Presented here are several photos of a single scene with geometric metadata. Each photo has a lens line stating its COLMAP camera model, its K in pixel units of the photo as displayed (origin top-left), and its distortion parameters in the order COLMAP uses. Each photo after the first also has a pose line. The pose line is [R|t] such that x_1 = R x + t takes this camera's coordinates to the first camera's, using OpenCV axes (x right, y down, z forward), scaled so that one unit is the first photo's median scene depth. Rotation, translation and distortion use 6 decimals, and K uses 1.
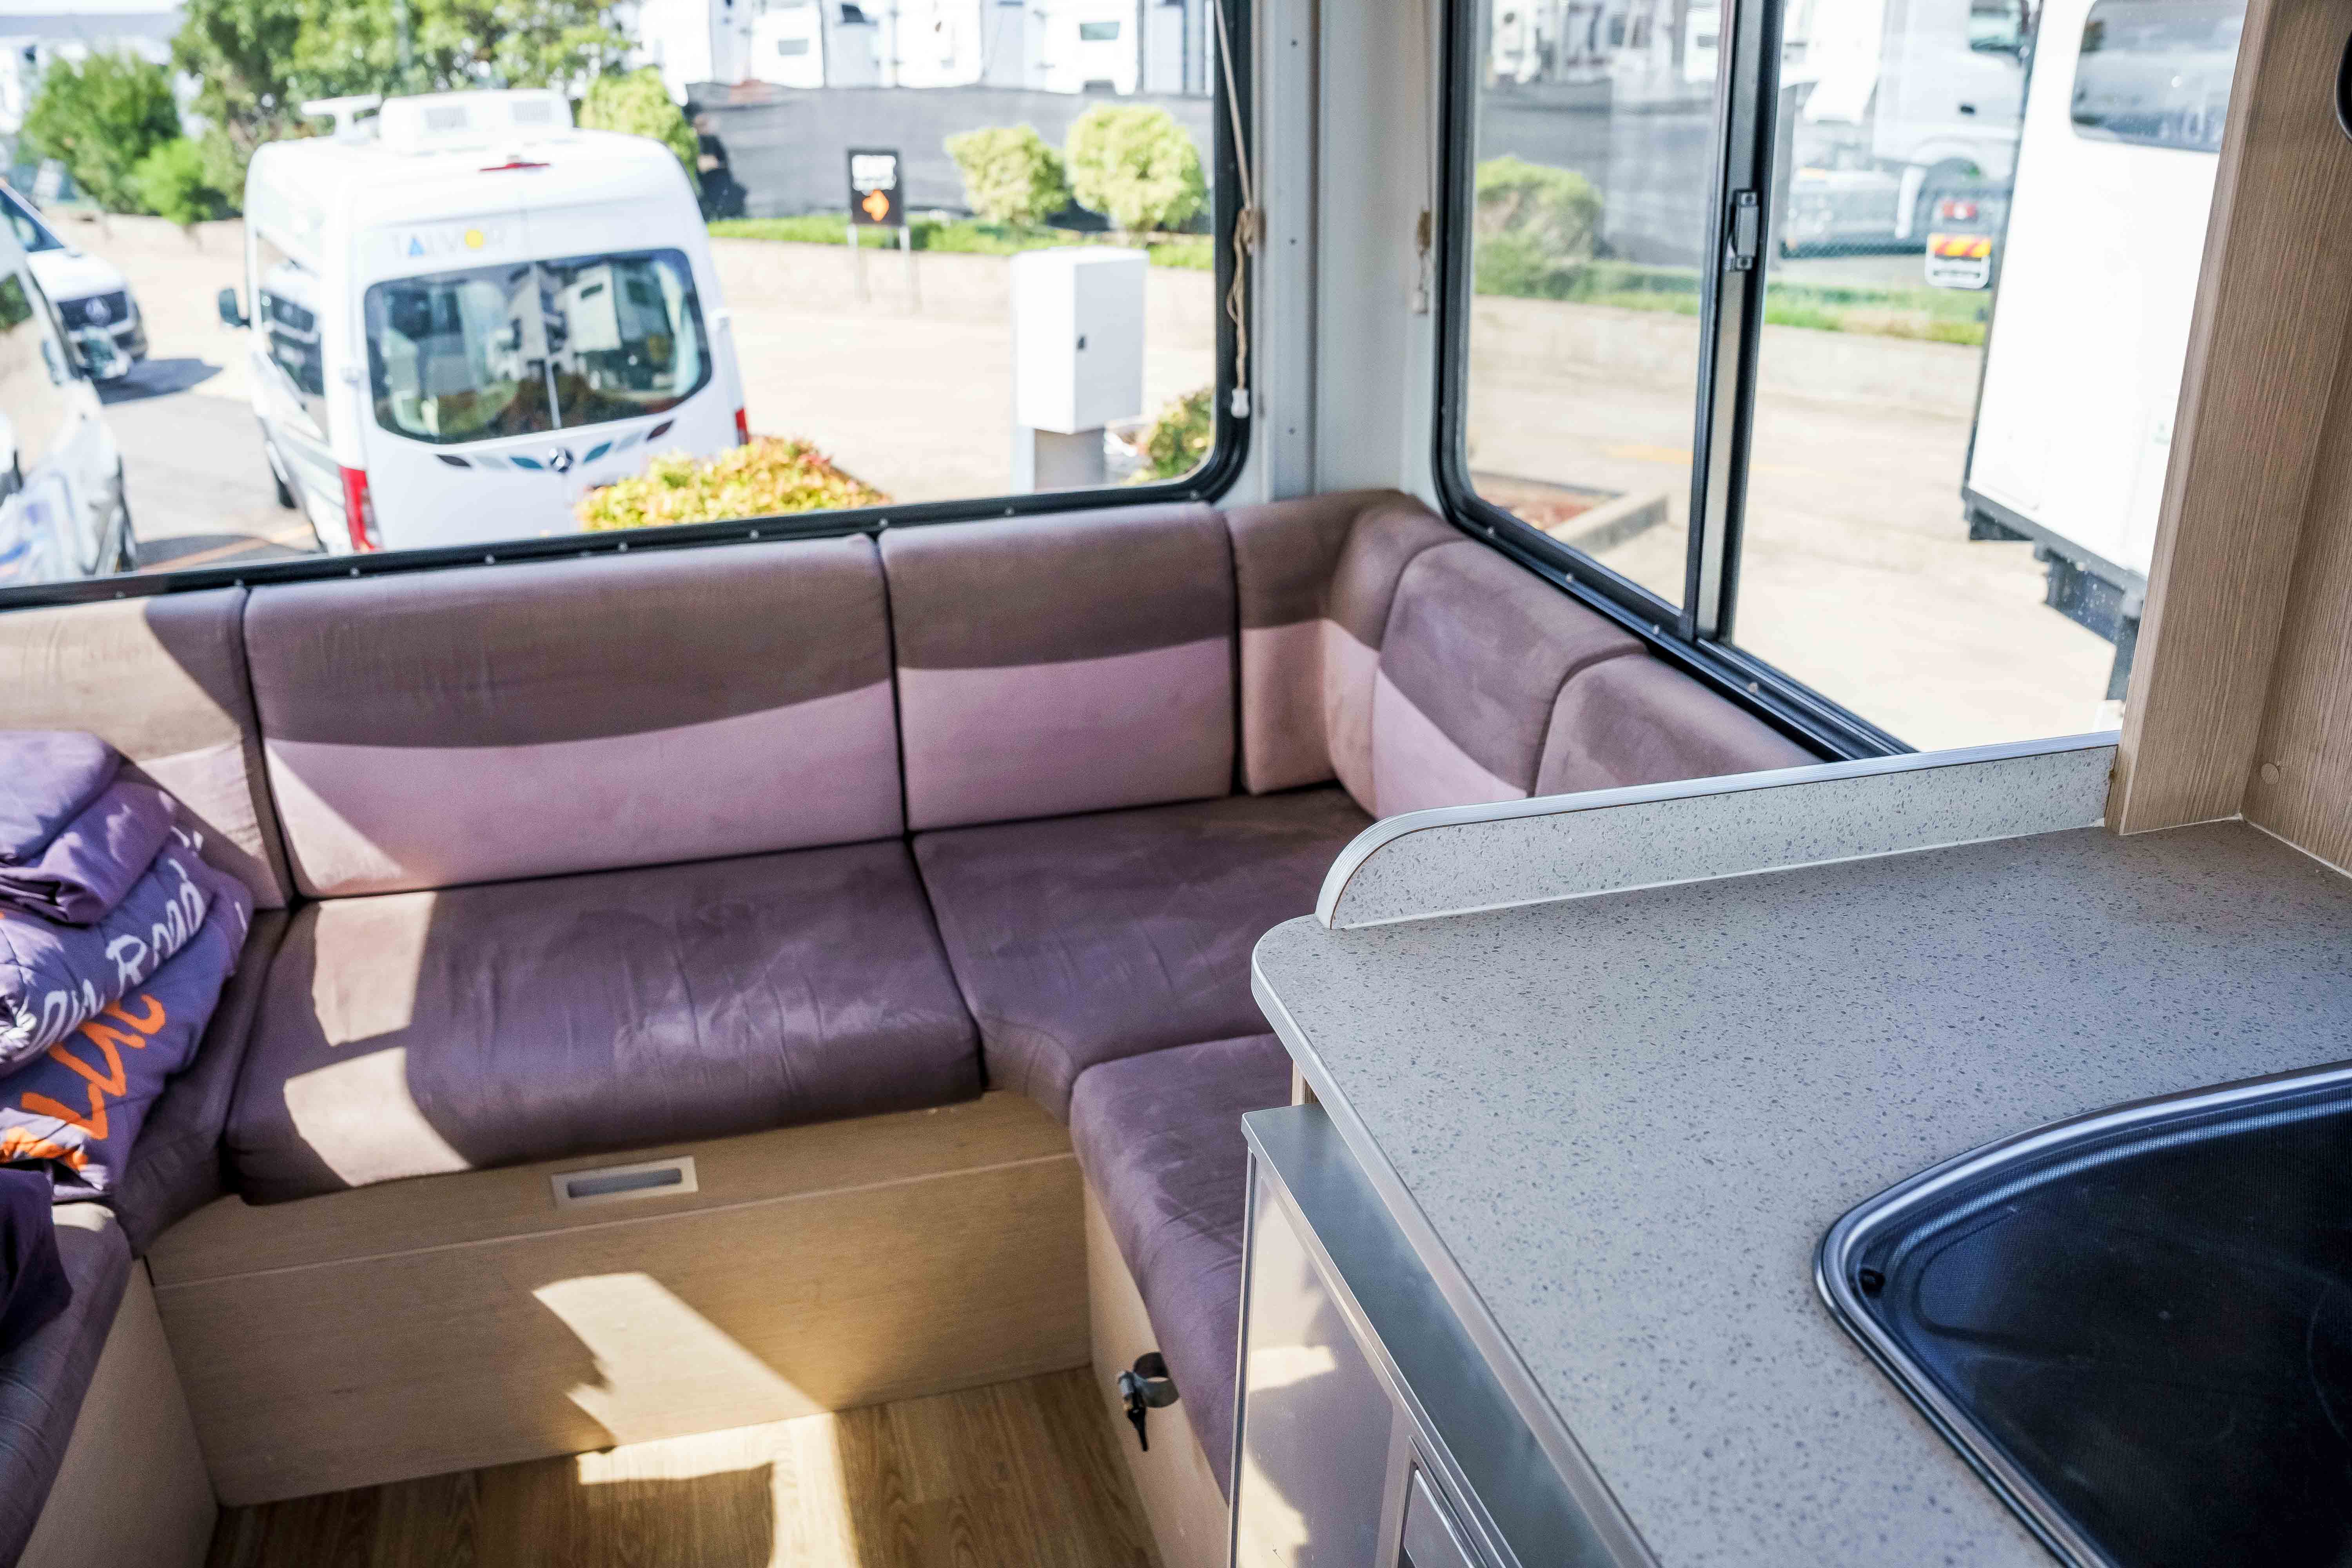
lens RADIAL K [[1887.1, 0, 1176.0], [0, 1887.1, 784.0], [0, 0, 1]] dist [-0.198678, 0.170088]
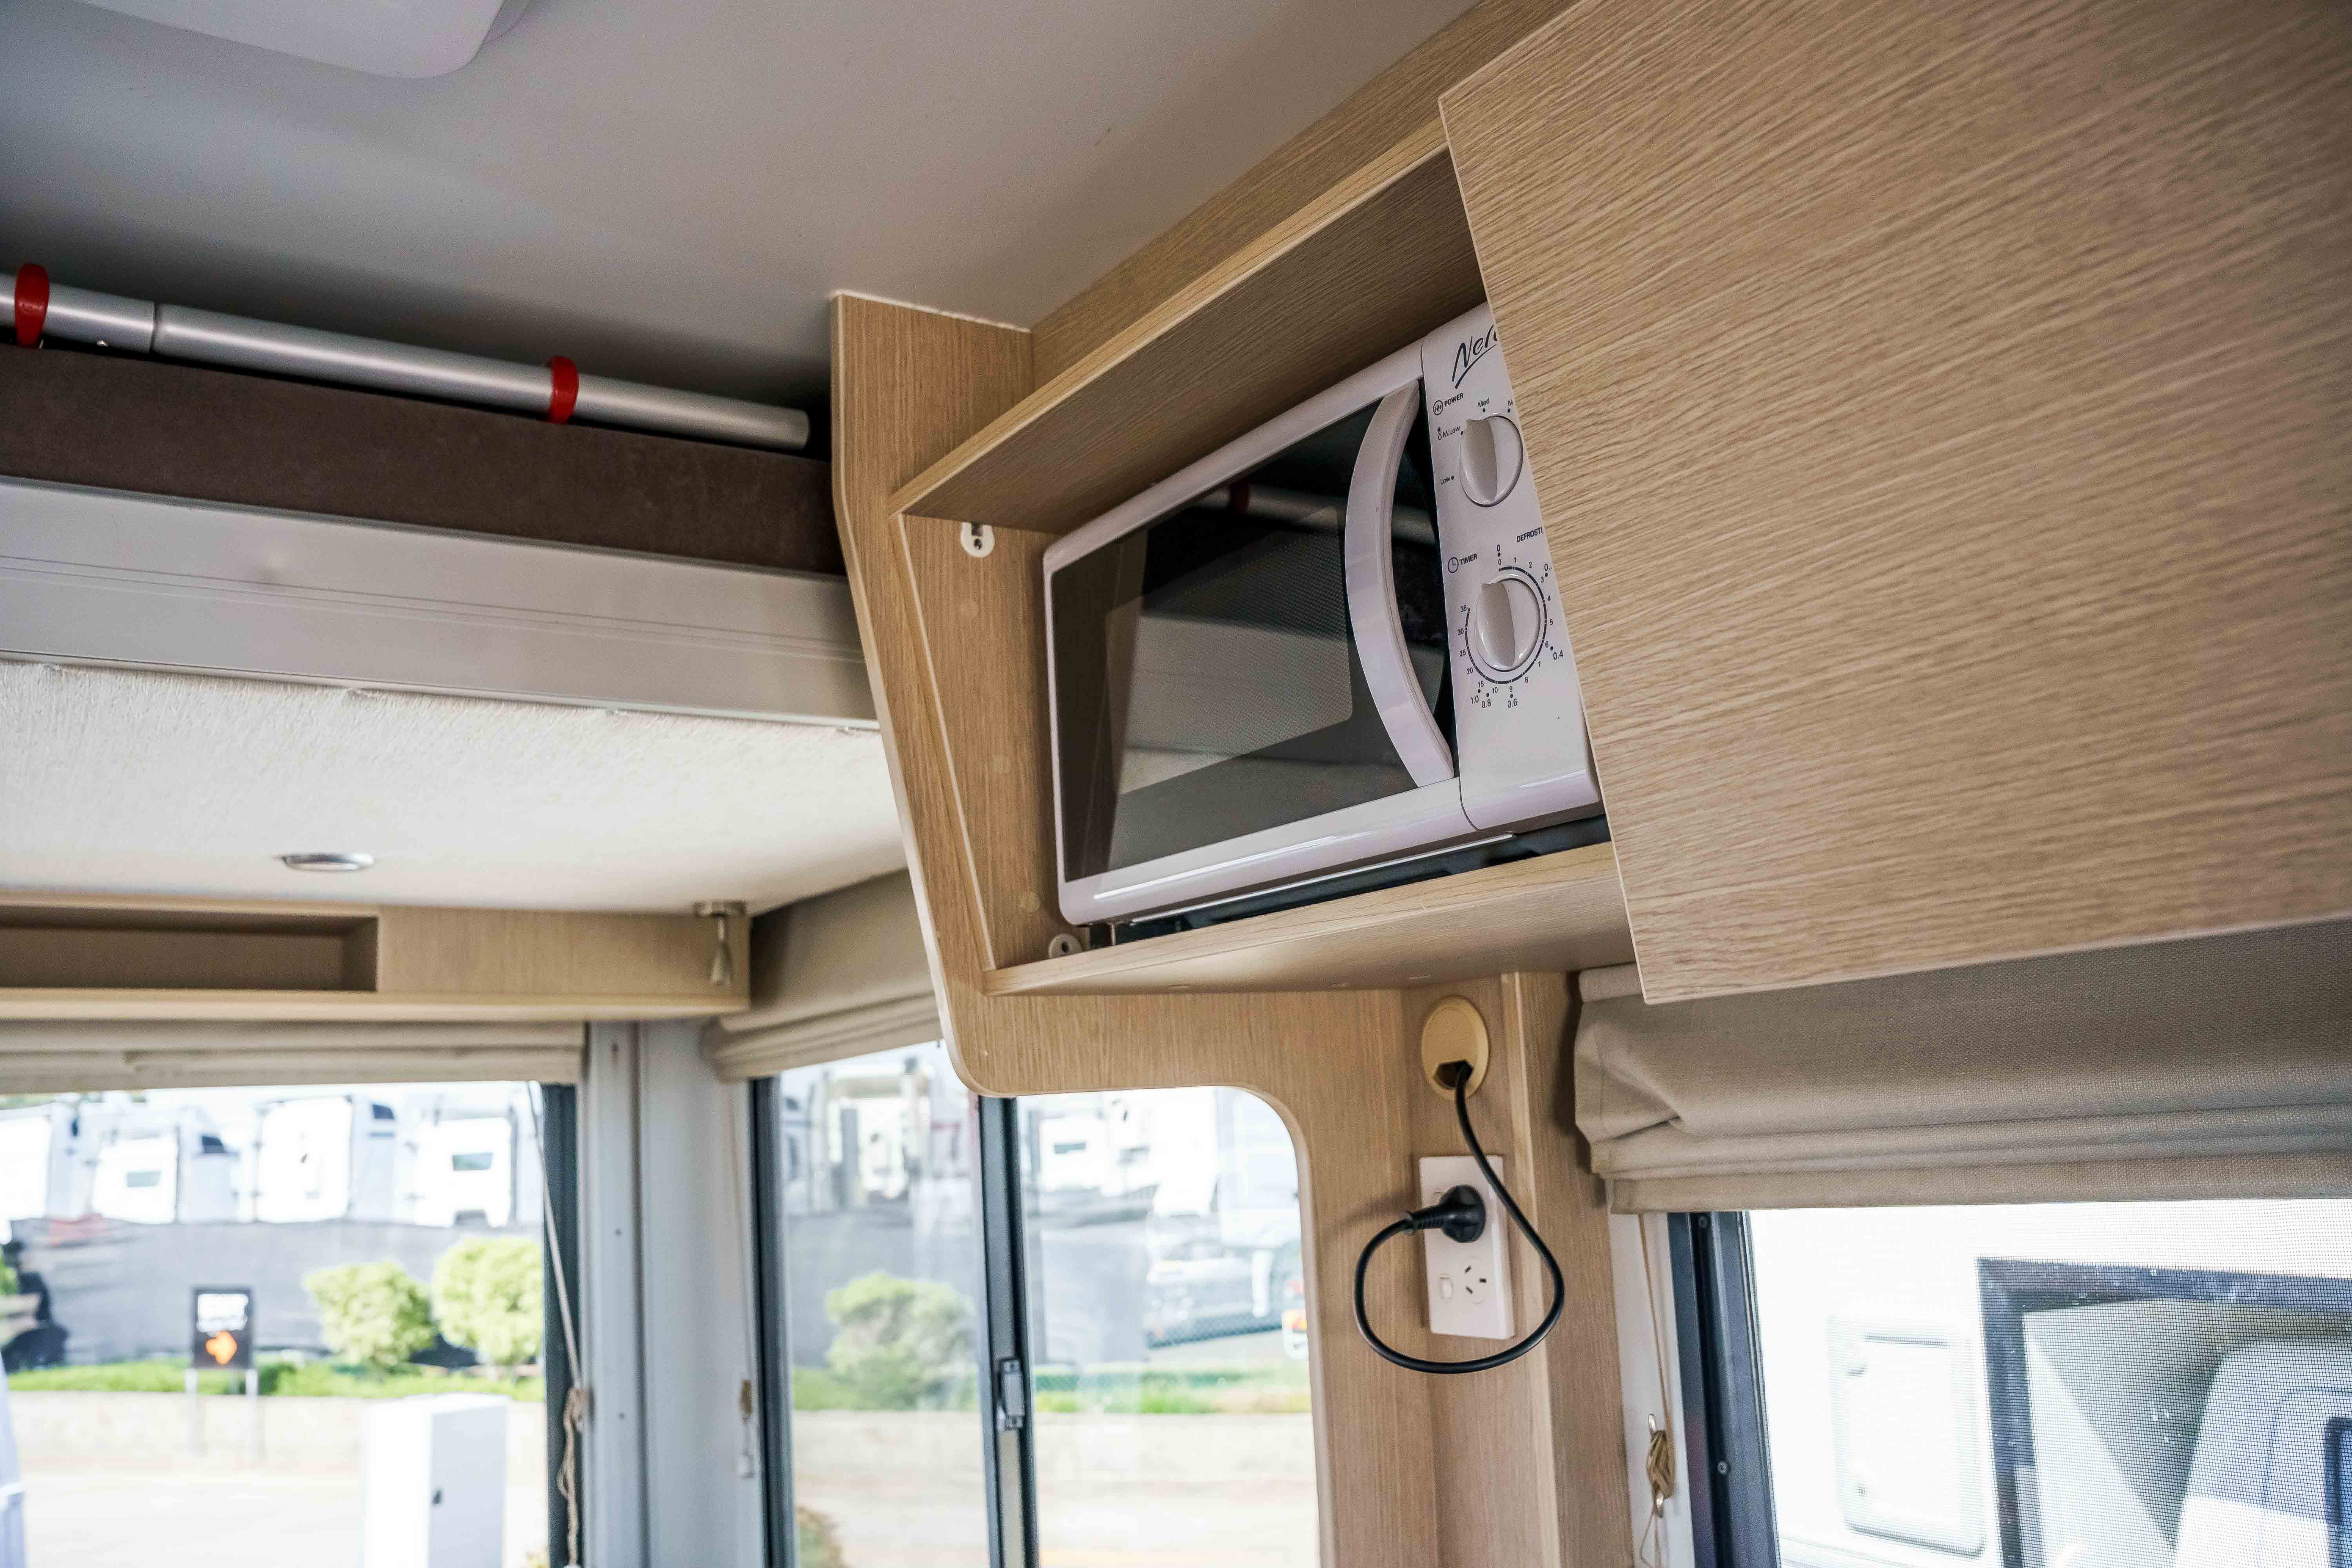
lens RADIAL K [[1883.1, 0, 1176.0], [0, 1883.1, 784.0], [0, 0, 1]] dist [-0.200728, 0.179431]
pose [[0.948076, 0.023898, 0.317146, 0.011719], [0.154668, 0.836672, -0.525411, -0.000778], [-0.277903, 0.547182, 0.789532, -0.046106]]
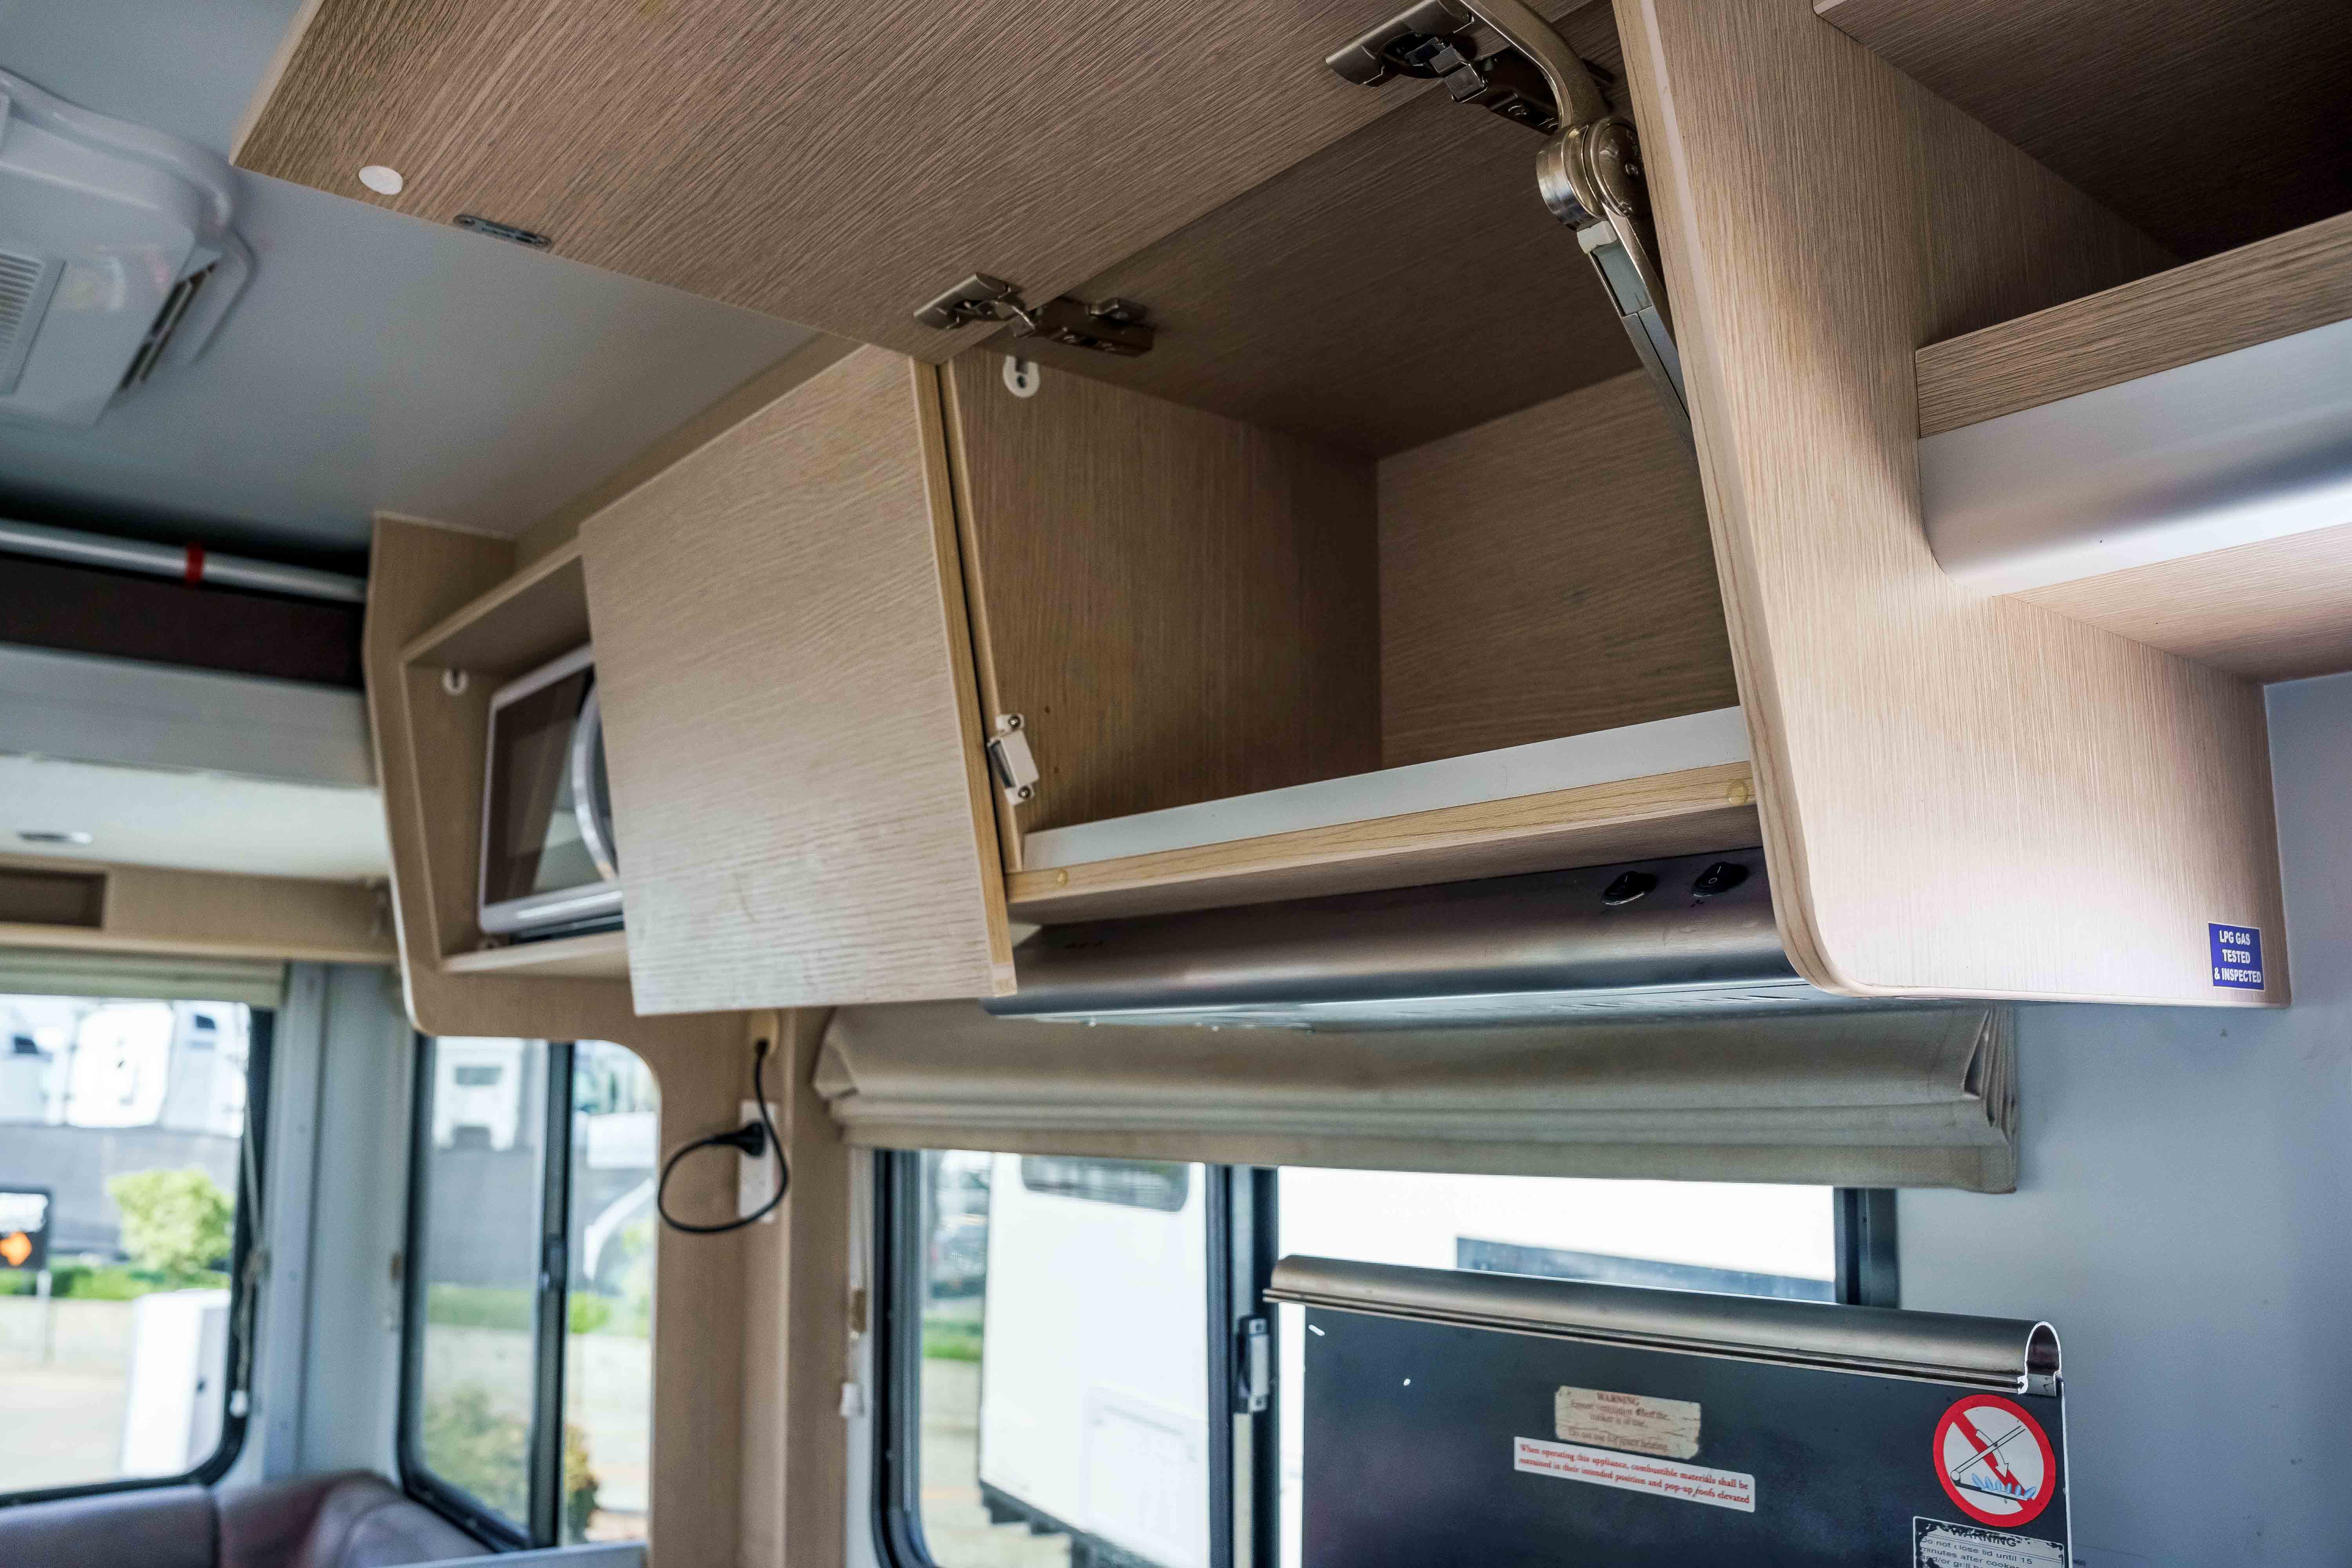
lens RADIAL K [[1879.5, 0, 1176.0], [0, 1879.5, 784.0], [0, 0, 1]] dist [-0.202091, 0.187409]
pose [[0.919108, 0.087218, 0.384230, 0.055564], [0.128230, 0.855886, -0.501016, 0.060513], [-0.372555, 0.509758, 0.775468, -0.189764]]
